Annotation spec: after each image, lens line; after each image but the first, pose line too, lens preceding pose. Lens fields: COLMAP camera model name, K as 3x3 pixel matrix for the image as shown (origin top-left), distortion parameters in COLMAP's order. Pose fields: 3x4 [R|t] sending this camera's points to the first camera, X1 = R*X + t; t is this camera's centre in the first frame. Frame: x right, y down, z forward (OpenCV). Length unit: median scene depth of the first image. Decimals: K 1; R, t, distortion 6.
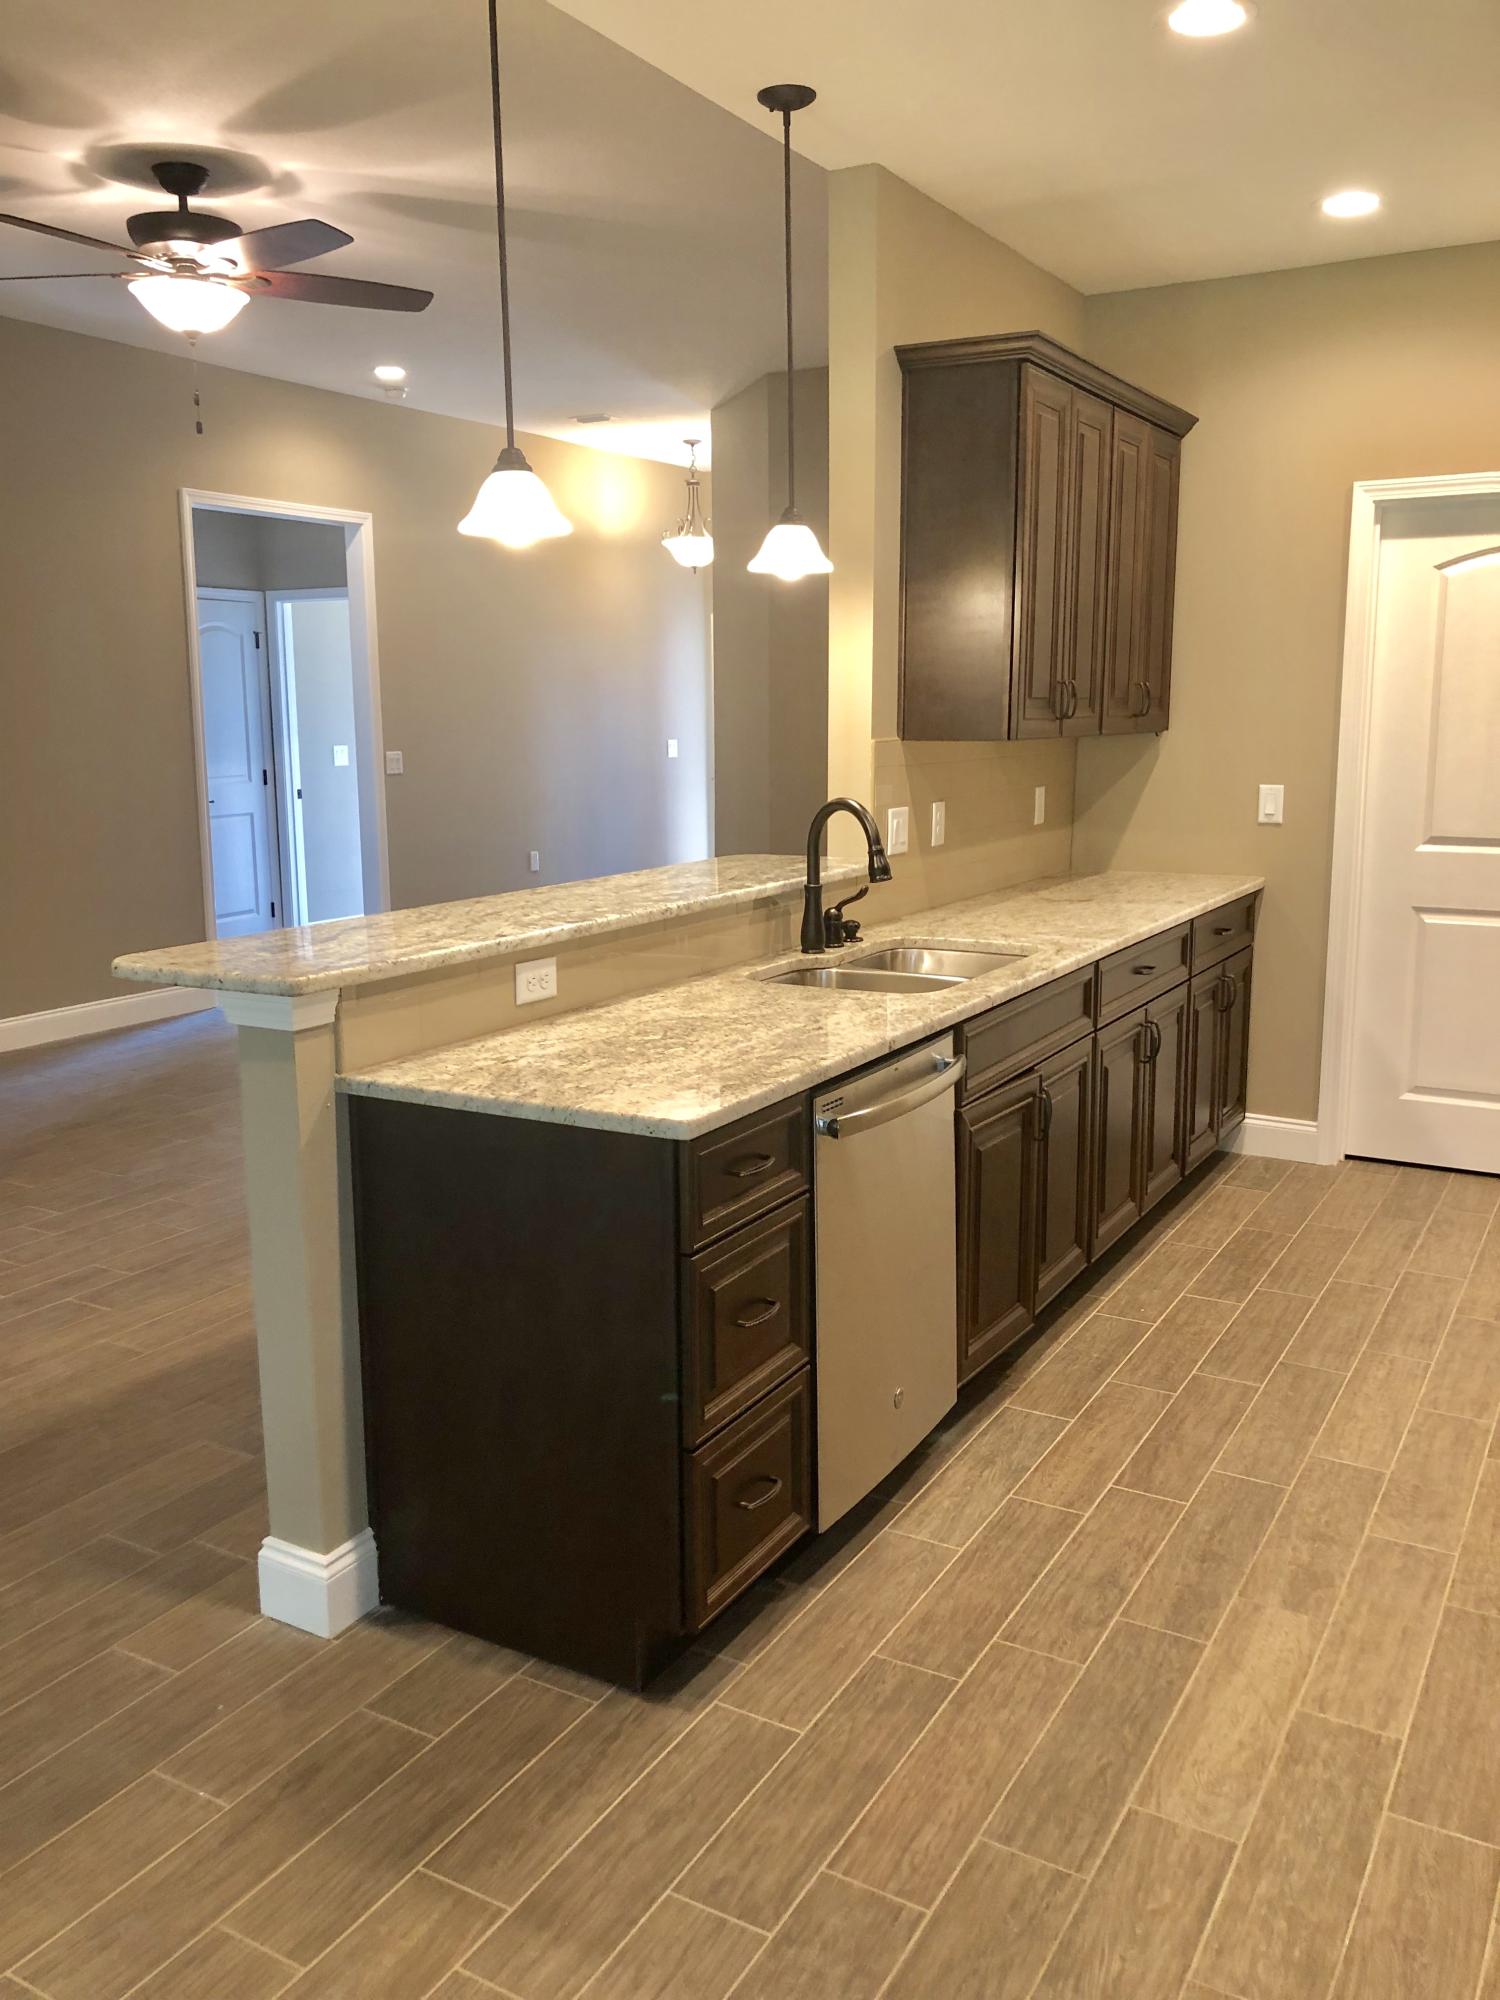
lens RADIAL K [[1649.8, 0, 742.5], [0, 1649.8, 989.1], [0, 0, 1]] dist [0.020859, -0.004868]
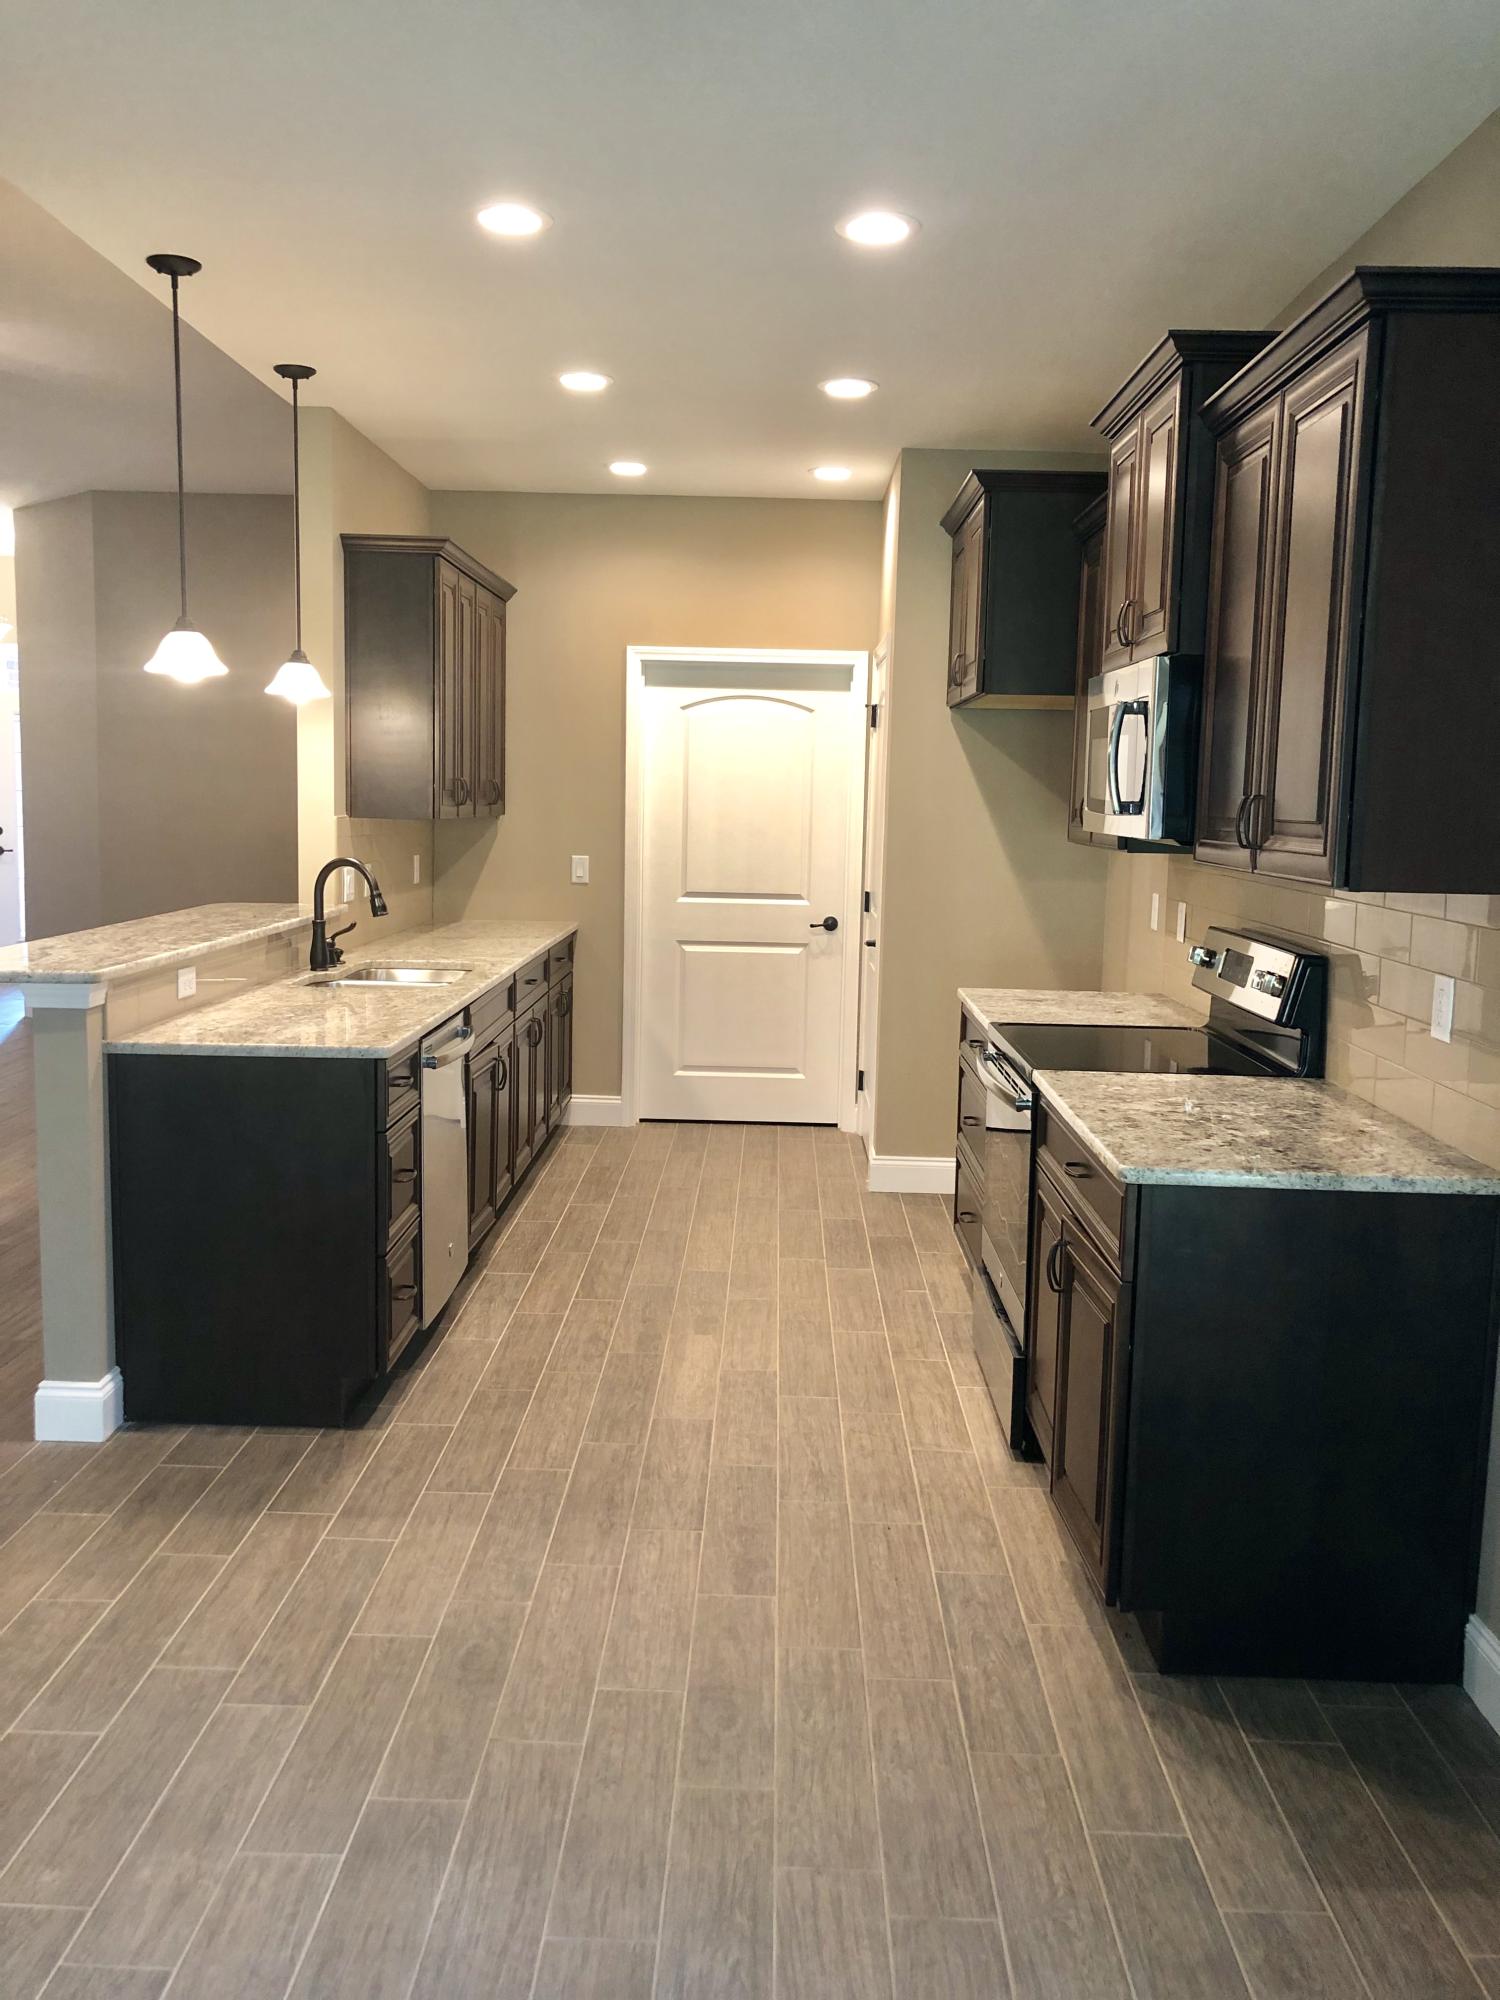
lens RADIAL K [[1649.8, 0, 742.5], [0, 1649.8, 989.1], [0, 0, 1]] dist [0.020859, -0.004868]
pose [[0.876475, -0.029461, 0.480545, -0.382868], [0.052359, 0.998039, -0.034310, 0.072353], [-0.478592, 0.055233, 0.876299, -0.460054]]
